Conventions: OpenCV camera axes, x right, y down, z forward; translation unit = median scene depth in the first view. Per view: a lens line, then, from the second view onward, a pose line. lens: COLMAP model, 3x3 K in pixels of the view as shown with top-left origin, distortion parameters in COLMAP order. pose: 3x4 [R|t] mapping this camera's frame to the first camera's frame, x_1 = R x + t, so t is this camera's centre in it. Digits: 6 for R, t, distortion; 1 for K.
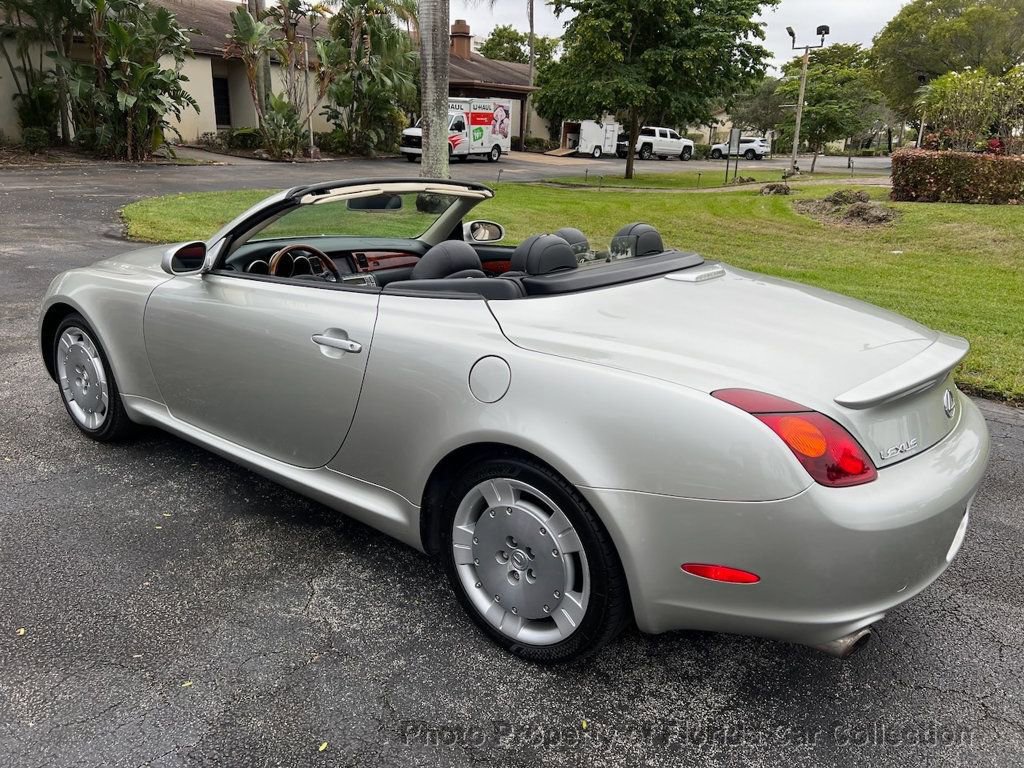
lens RADIAL K [[775.5, 0, 505.1], [0, 775.5, 386.4], [0, 0, 1]] dist [0.053593, -0.058843]
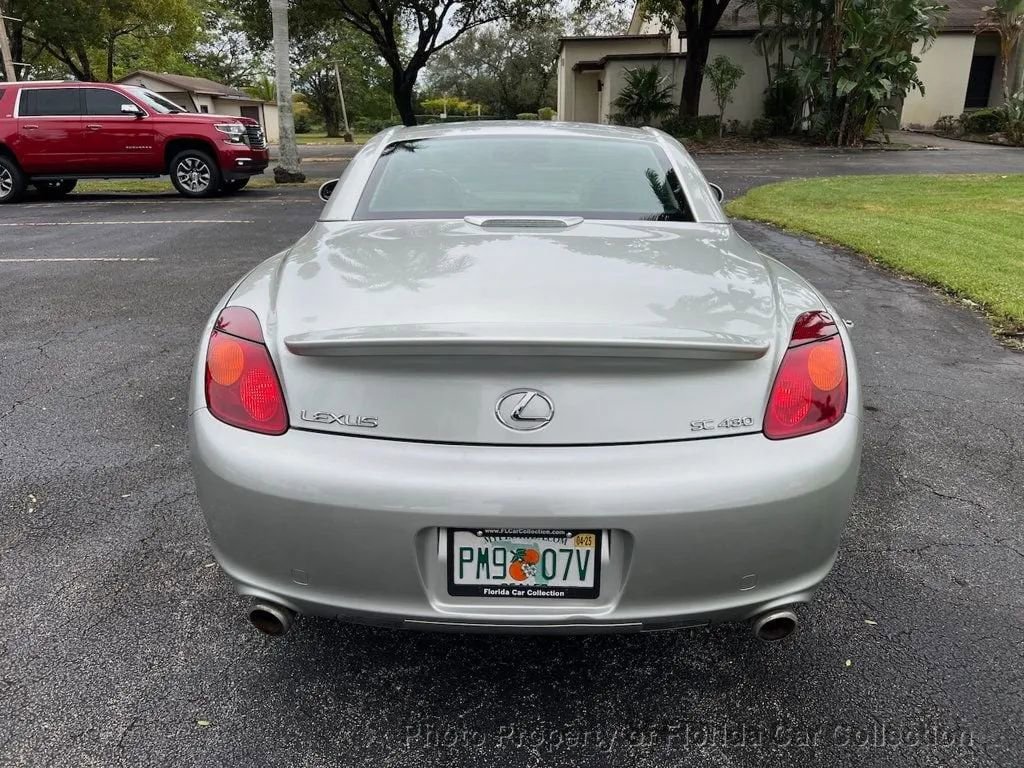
lens RADIAL K [[770.5, 0, 504.2], [0, 770.5, 379.8], [0, 0, 1]] dist [0.059773, -0.067852]
pose [[0.601504, 0.224287, -0.766739, 0.102291], [-0.221870, 0.968923, 0.109374, -0.007158], [0.767442, 0.104328, 0.632573, 0.052573]]
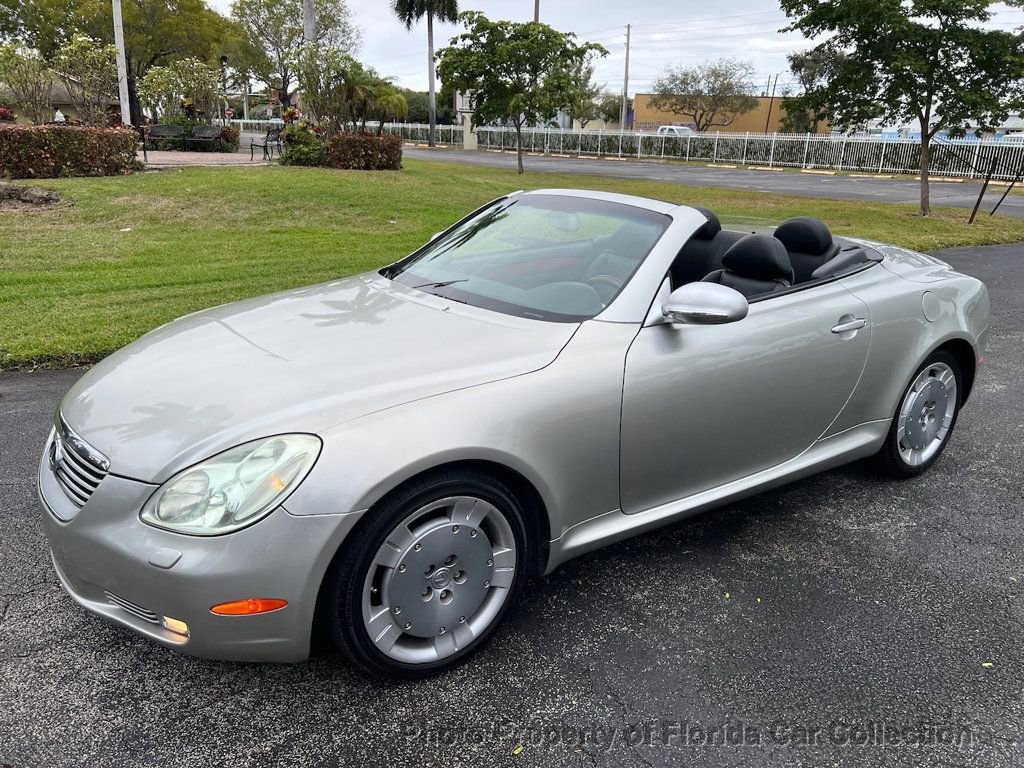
lens RADIAL K [[775.5, 0, 505.1], [0, 775.5, 386.4], [0, 0, 1]] dist [0.053593, -0.058843]
pose [[0.291792, -0.315609, 0.902911, -0.158206], [0.275595, 0.931699, 0.236608, -0.043566], [-0.915917, 0.179798, 0.358843, 0.115556]]
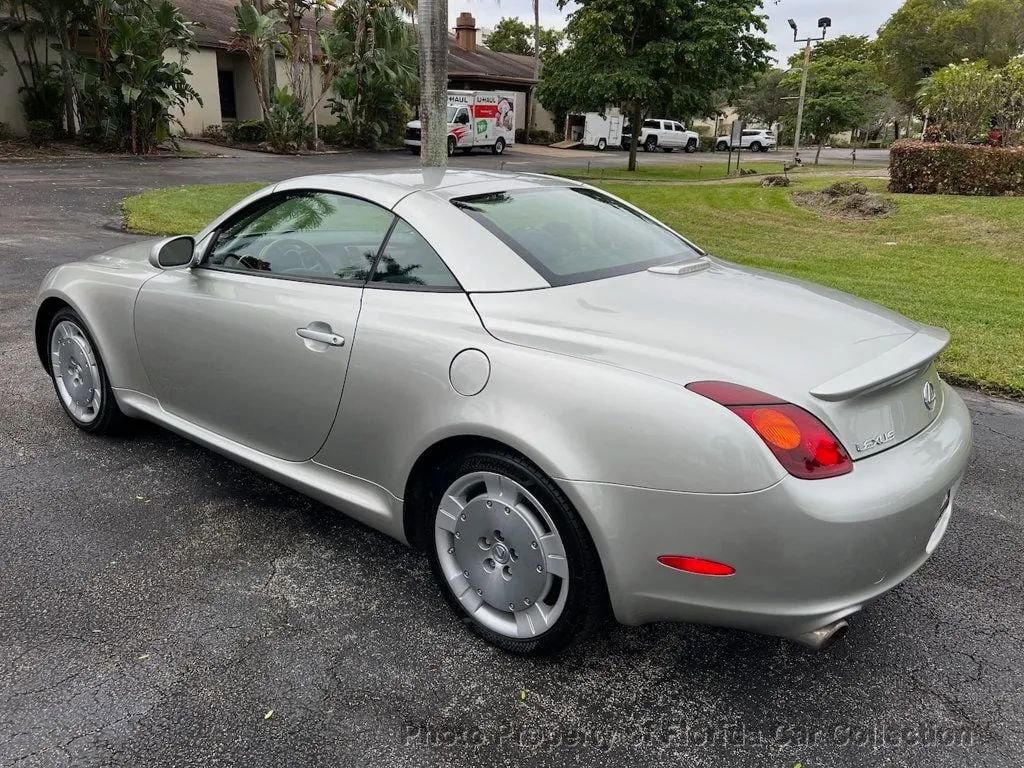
lens RADIAL K [[774.7, 0, 511.1], [0, 774.7, 379.3], [0, 0, 1]] dist [0.054893, -0.060388]
pose [[0.999994, -0.000122, -0.003367, 0.007775], [0.000125, 1.000000, 0.000780, 0.001023], [0.003367, -0.000781, 0.999994, -0.003408]]
